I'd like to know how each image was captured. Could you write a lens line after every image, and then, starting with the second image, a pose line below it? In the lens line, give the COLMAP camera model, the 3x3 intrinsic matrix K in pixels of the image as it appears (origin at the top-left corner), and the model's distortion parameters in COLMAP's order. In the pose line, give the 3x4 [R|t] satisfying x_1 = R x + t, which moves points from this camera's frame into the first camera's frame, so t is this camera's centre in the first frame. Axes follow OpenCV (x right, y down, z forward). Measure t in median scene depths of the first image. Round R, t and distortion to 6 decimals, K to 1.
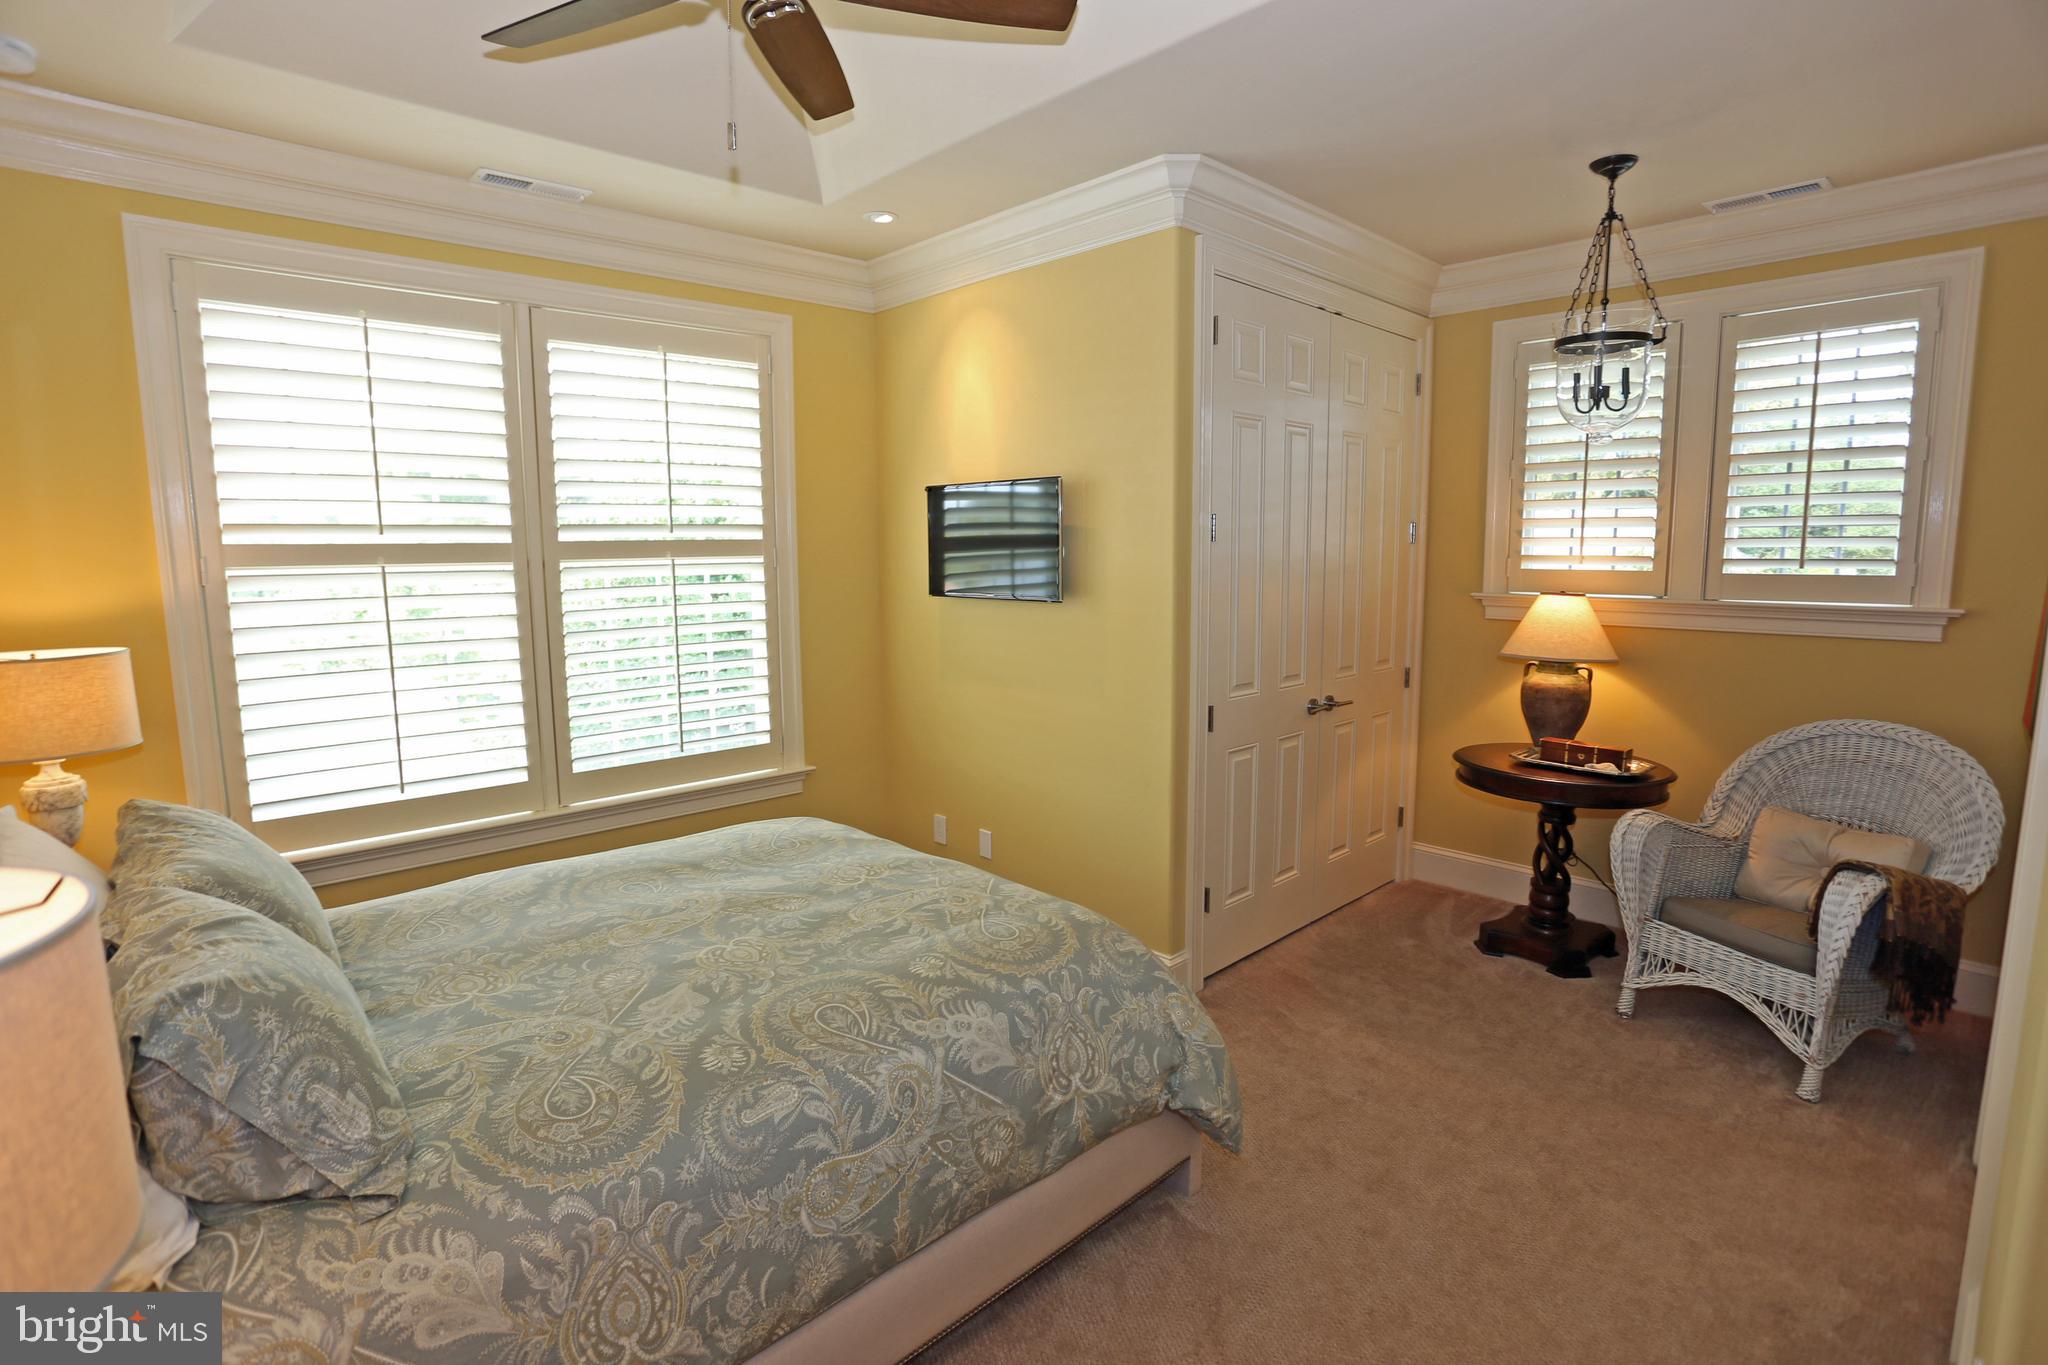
lens RADIAL K [[1002.8, 0, 1022.6], [0, 1002.8, 672.2], [0, 0, 1]] dist [-0.074960, 0.032493]
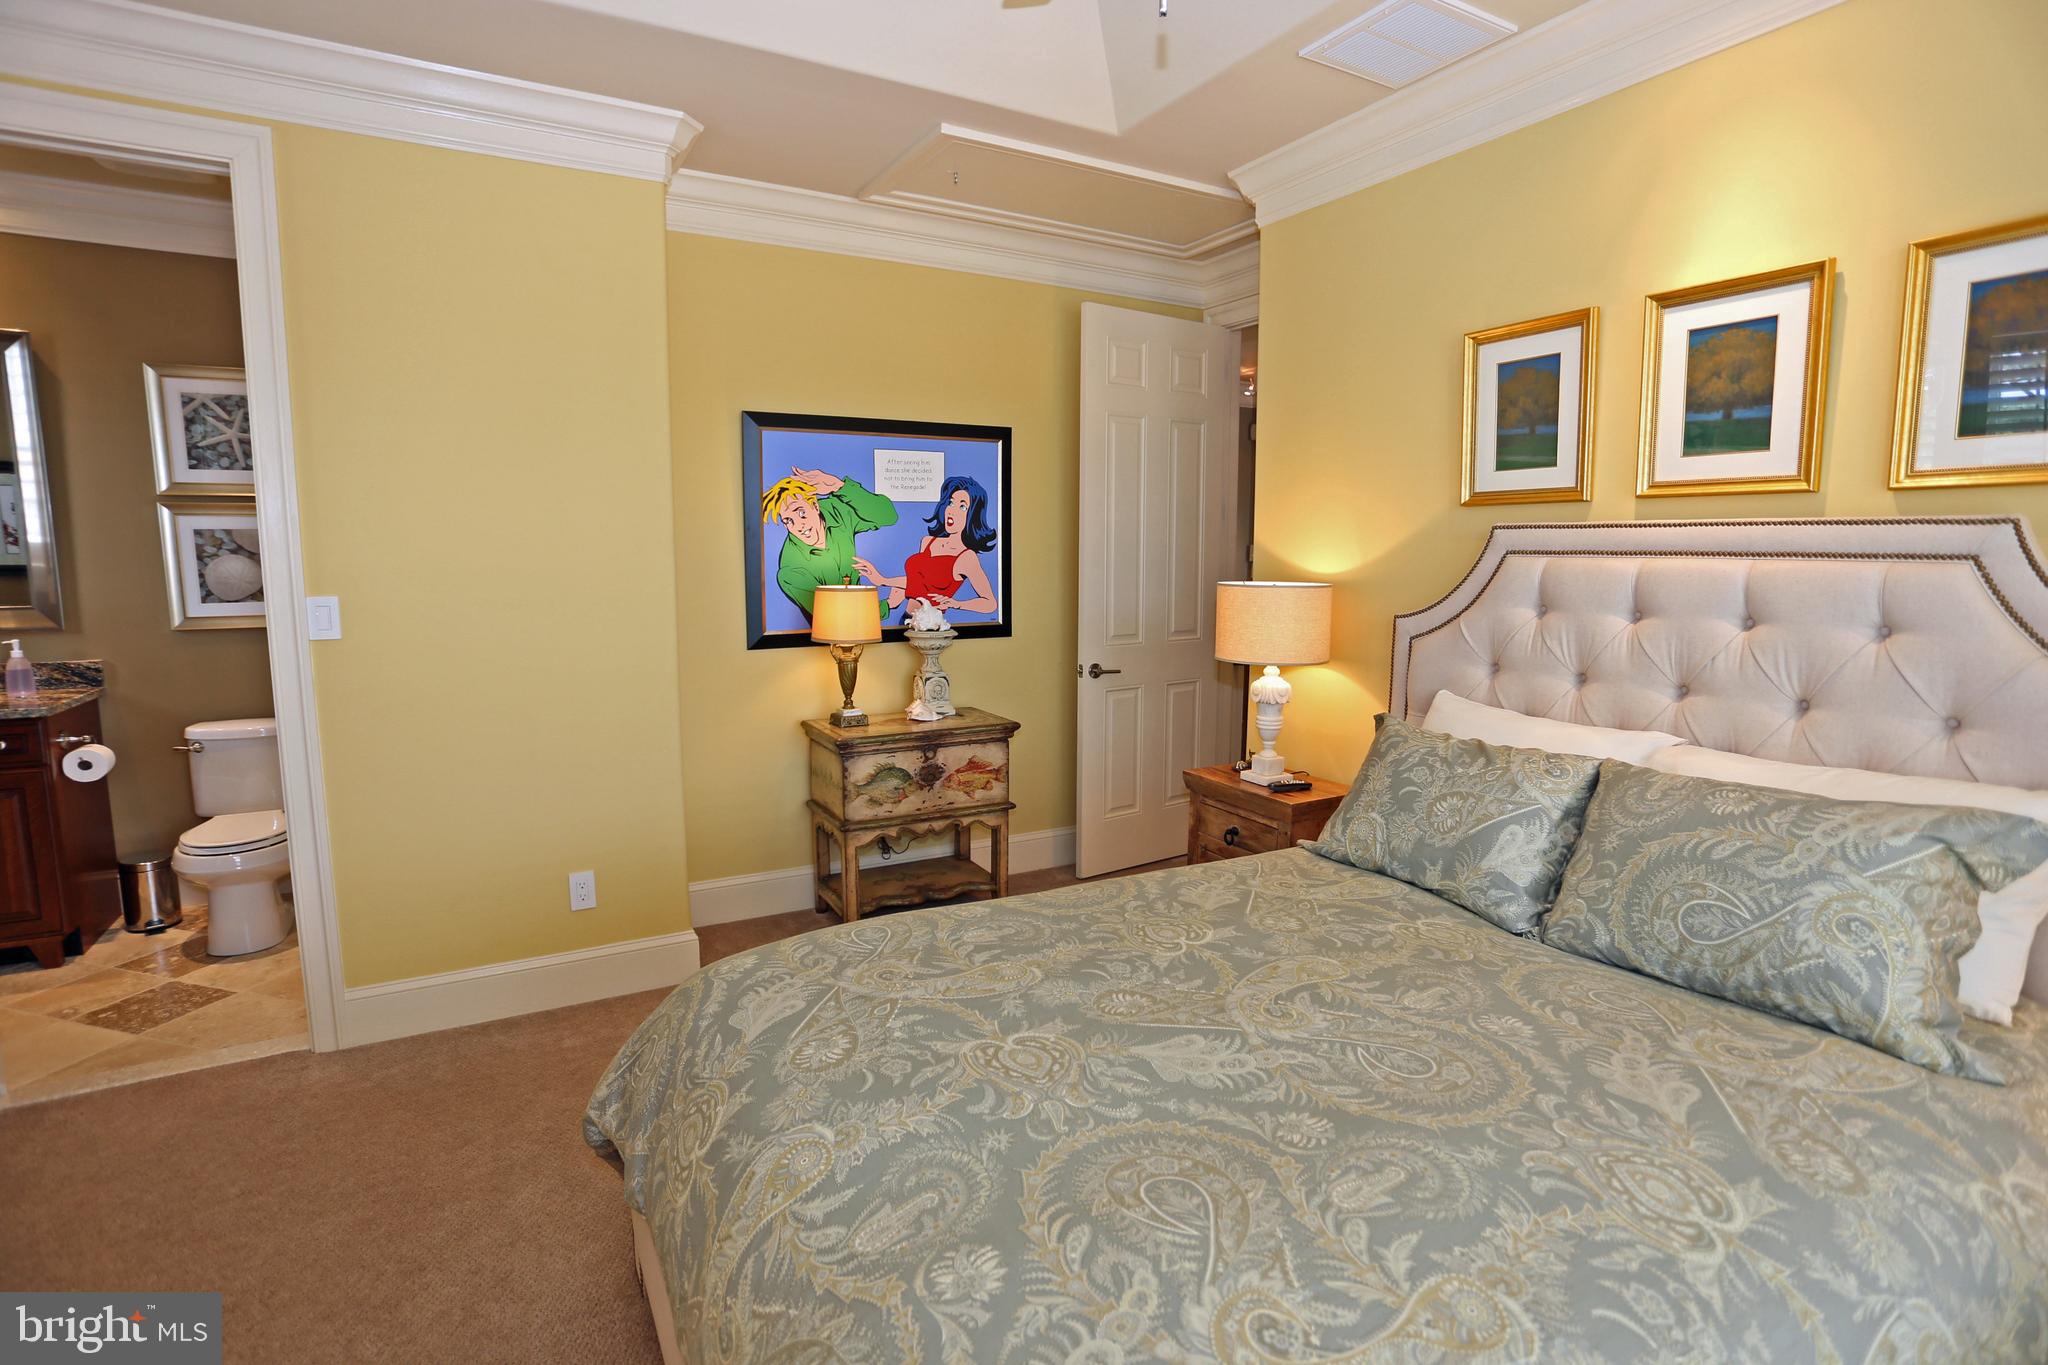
lens RADIAL K [[1002.8, 0, 1022.6], [0, 1002.8, 672.2], [0, 0, 1]] dist [-0.074960, 0.032493]
pose [[-0.971440, -0.026980, 0.235746, -0.290073], [0.032116, 0.969423, 0.243287, -0.135150], [-0.235101, 0.243910, -0.940870, 1.453387]]
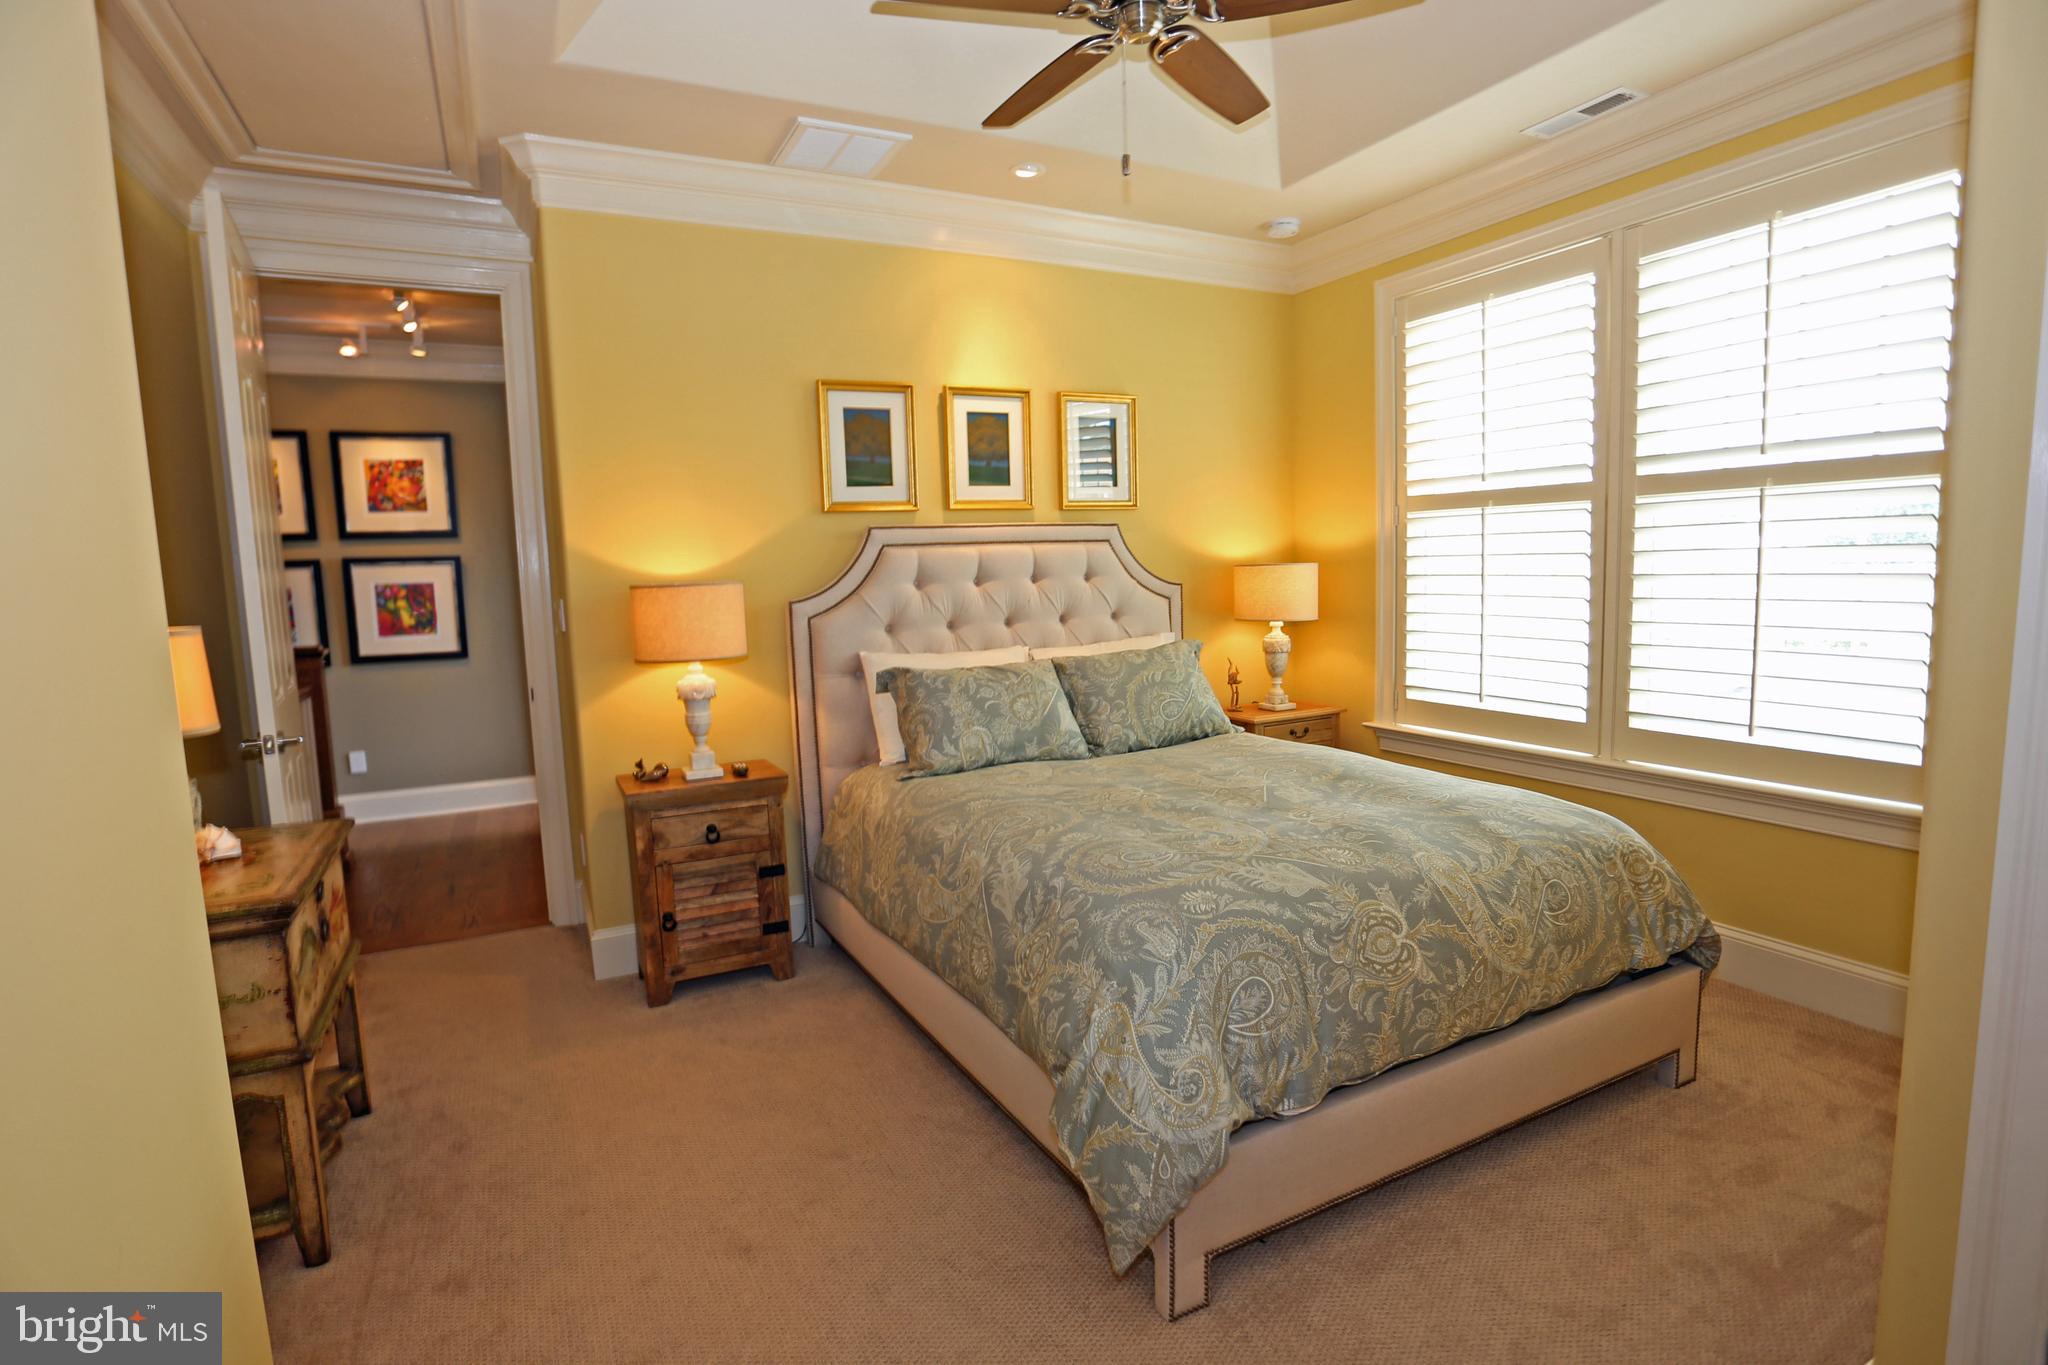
lens RADIAL K [[1002.8, 0, 1022.6], [0, 1002.8, 672.2], [0, 0, 1]] dist [-0.074960, 0.032493]
pose [[-0.273128, 0.118039, -0.954708, 0.785961], [-0.089903, 0.984968, 0.147500, -0.045238], [0.957768, 0.126117, -0.258410, 0.949139]]
